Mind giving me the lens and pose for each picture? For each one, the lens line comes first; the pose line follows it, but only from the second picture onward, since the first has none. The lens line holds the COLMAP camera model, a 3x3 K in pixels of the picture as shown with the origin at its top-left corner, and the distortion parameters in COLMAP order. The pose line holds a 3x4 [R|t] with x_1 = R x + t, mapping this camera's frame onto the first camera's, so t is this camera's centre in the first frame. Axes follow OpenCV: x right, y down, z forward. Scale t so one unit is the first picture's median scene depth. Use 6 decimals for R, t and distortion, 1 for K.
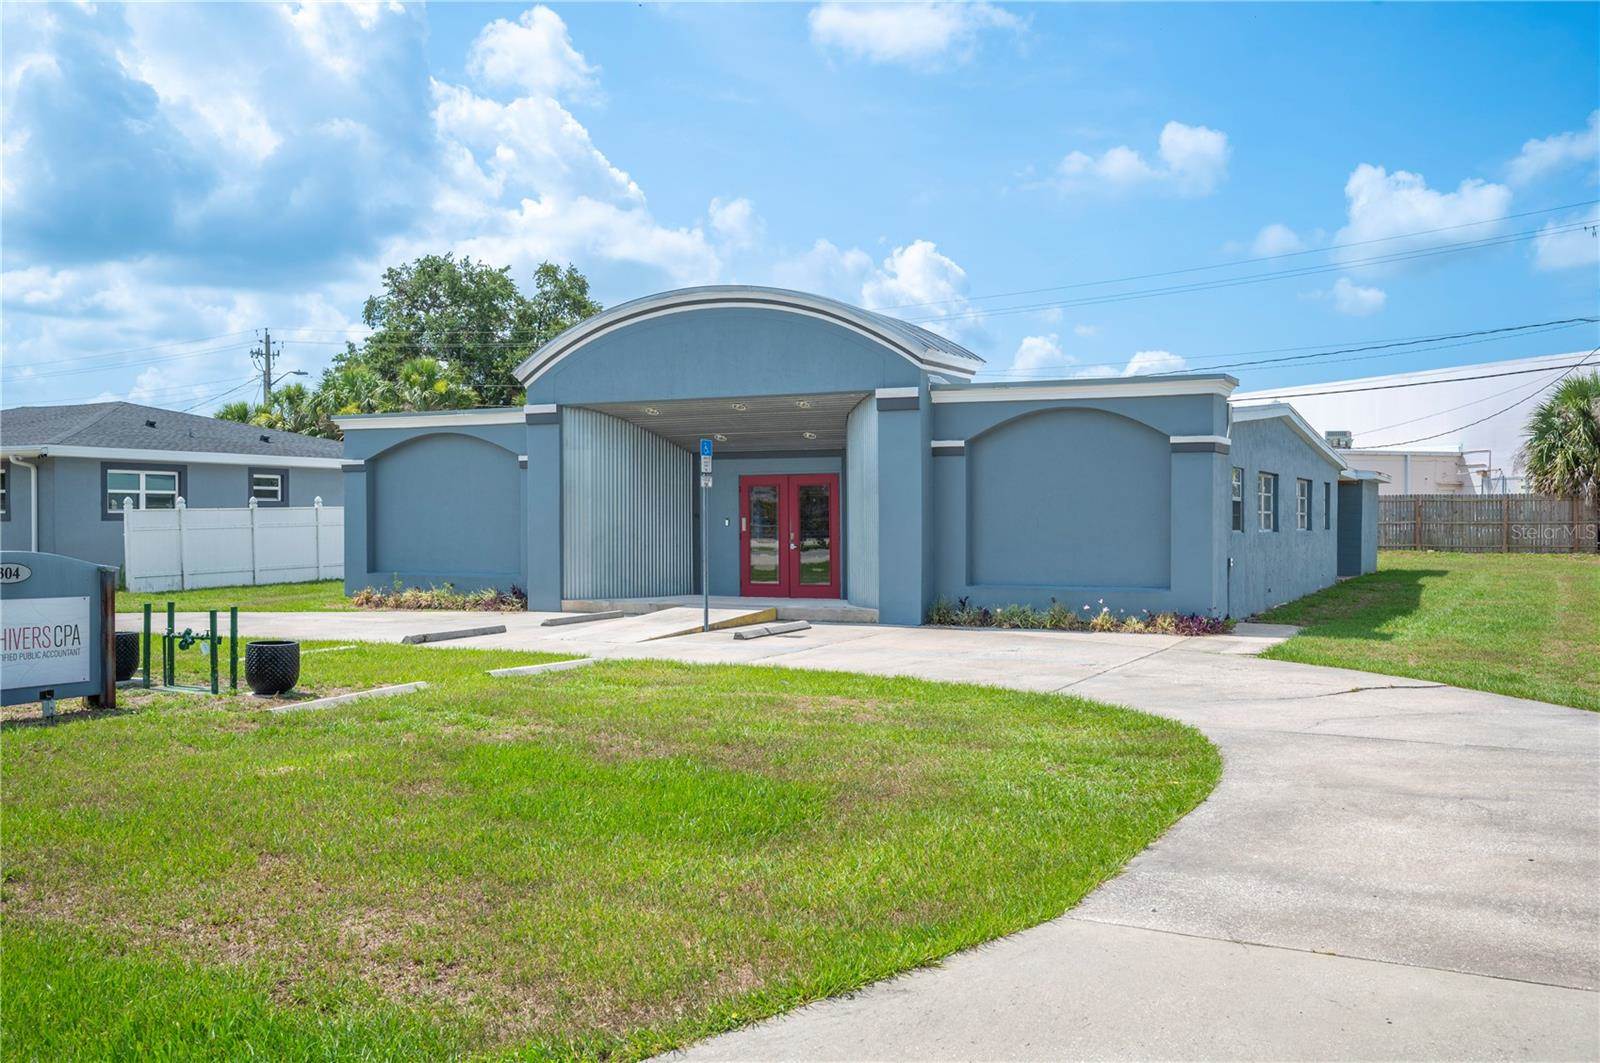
lens RADIAL K [[1415.3, 0, 804.1], [0, 1415.3, 529.7], [0, 0, 1]] dist [0.020642, -0.000085]
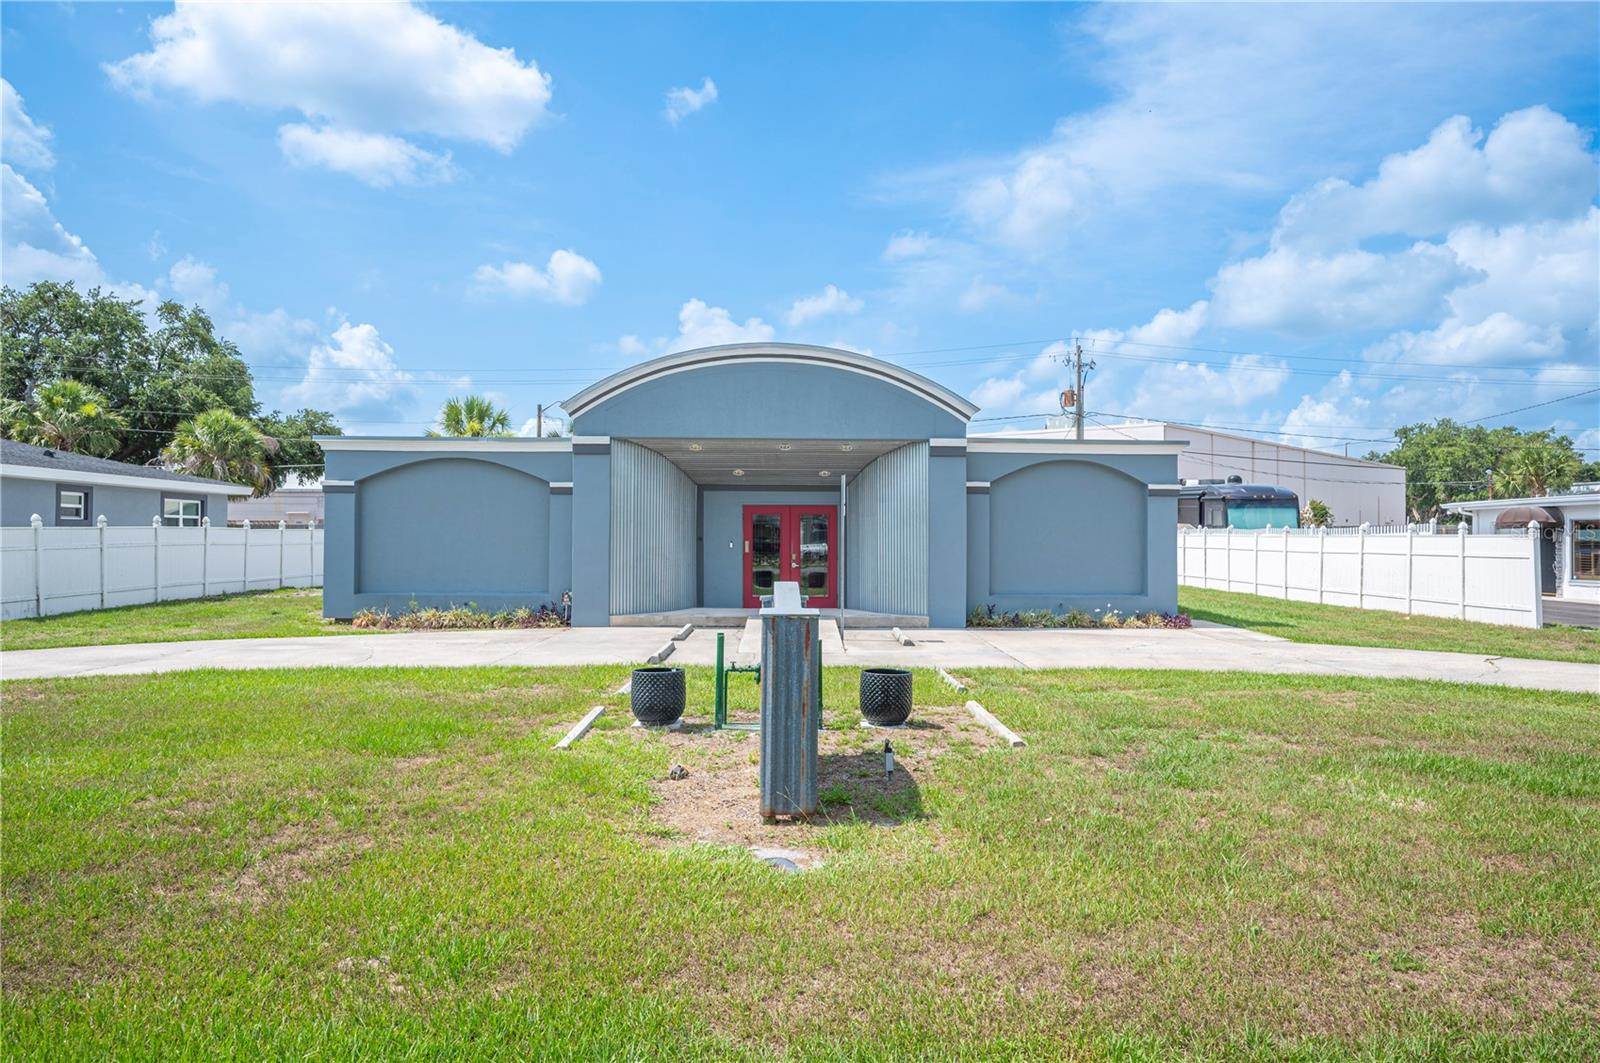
lens RADIAL K [[1047.2, 0, 798.5], [0, 1047.2, 532.6], [0, 0, 1]] dist [0.005400, -0.005274]
pose [[0.877506, 0.009285, 0.479477, -0.456466], [-0.001882, 0.999872, -0.015918, -0.001996], [-0.479563, 0.013066, 0.877410, 0.235113]]
